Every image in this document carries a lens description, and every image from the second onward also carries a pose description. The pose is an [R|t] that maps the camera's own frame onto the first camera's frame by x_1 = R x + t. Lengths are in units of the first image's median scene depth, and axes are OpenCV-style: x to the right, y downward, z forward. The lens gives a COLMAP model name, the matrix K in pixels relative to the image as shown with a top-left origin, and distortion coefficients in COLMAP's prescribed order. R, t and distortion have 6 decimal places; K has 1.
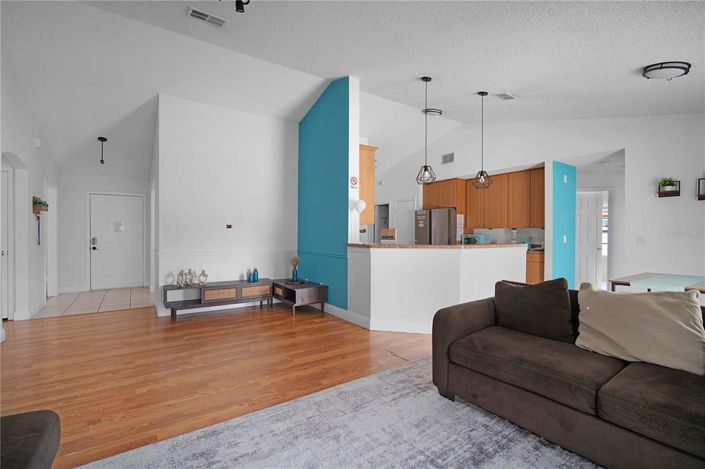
lens RADIAL K [[311.9, 0, 348.6], [0, 311.9, 235.2], [0, 0, 1]] dist [-0.006396, 0.000059]
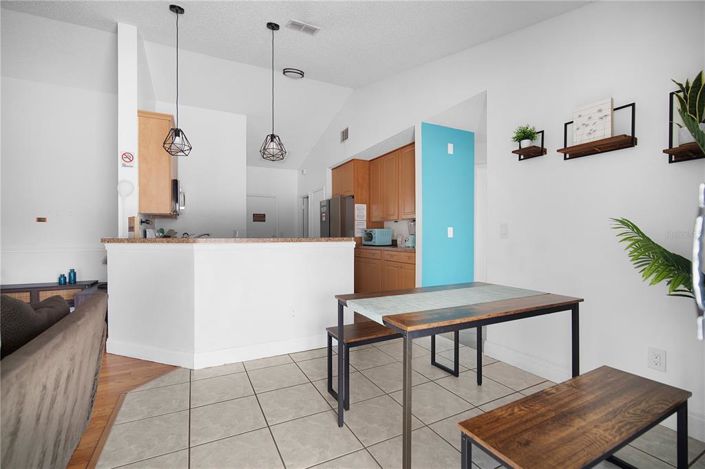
lens RADIAL K [[311.9, 0, 346.9], [0, 311.9, 235.9], [0, 0, 1]] dist [-0.006396, 0.000059]
pose [[0.991734, -0.004705, -0.128225, 0.559971], [0.004567, 0.999989, -0.001369, 0.021310], [0.128230, 0.000772, 0.991744, 0.256616]]
